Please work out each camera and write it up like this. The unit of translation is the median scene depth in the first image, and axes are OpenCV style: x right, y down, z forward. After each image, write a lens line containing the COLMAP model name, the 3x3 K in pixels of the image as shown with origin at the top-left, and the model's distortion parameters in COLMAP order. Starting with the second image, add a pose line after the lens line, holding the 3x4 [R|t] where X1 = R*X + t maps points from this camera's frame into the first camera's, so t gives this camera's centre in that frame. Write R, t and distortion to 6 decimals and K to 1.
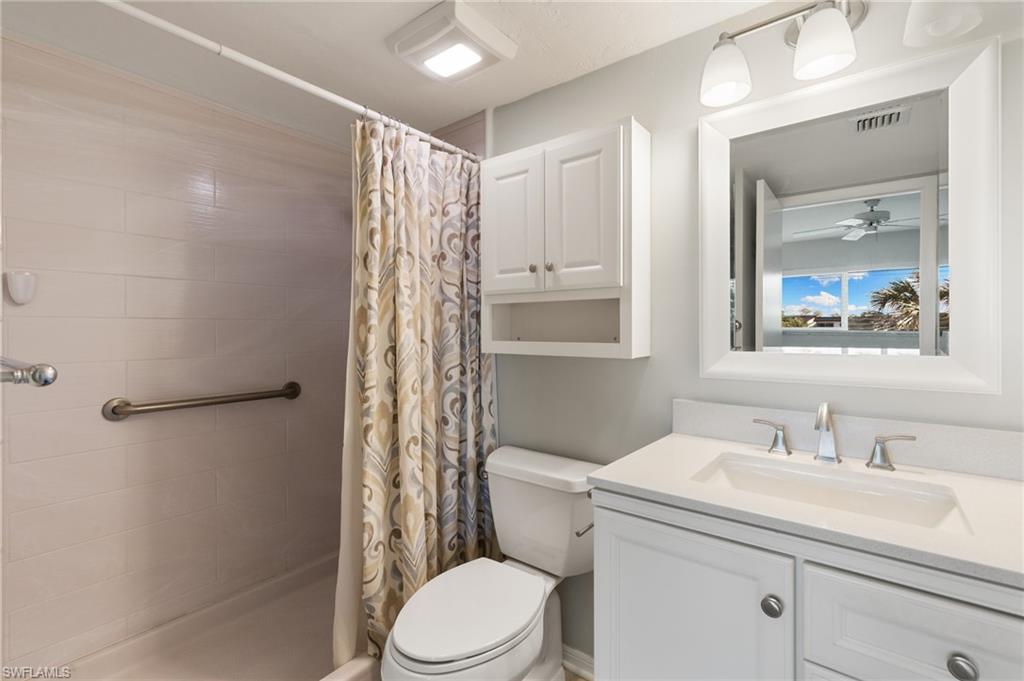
lens RADIAL K [[456.3, 0, 516.3], [0, 456.3, 331.7], [0, 0, 1]] dist [0.012068, -0.003661]
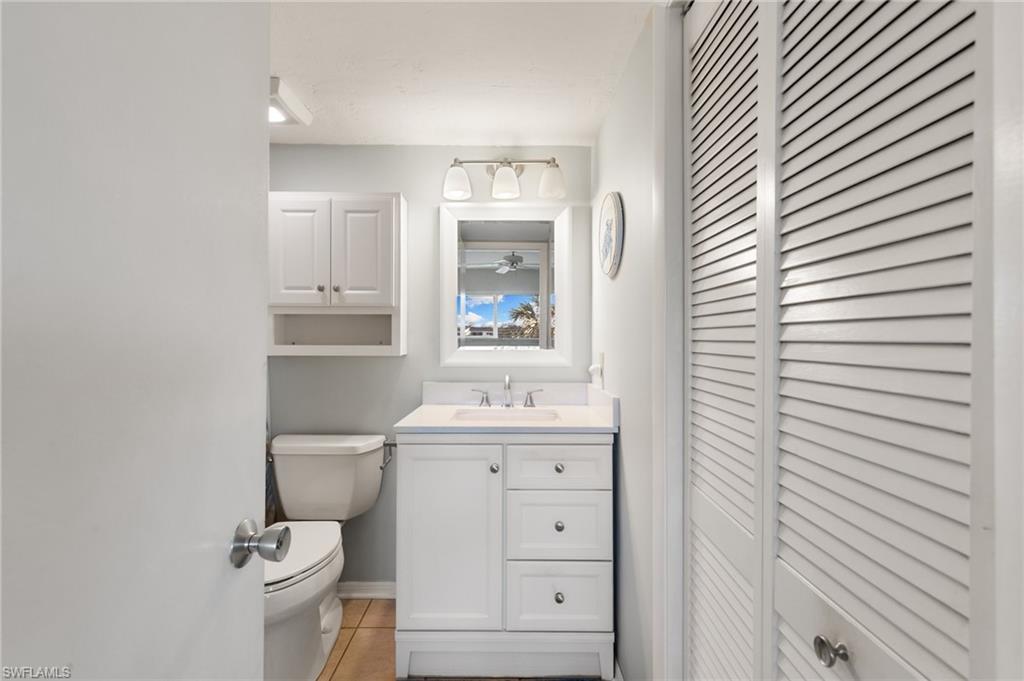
lens RADIAL K [[456.3, 0, 509.6], [0, 456.3, 339.5], [0, 0, 1]] dist [0.012068, -0.003661]
pose [[0.786826, -0.000146, 0.617174, -0.357281], [-0.000366, 1.000000, 0.000704, 0.004982], [-0.617174, -0.000780, 0.786826, -0.360244]]
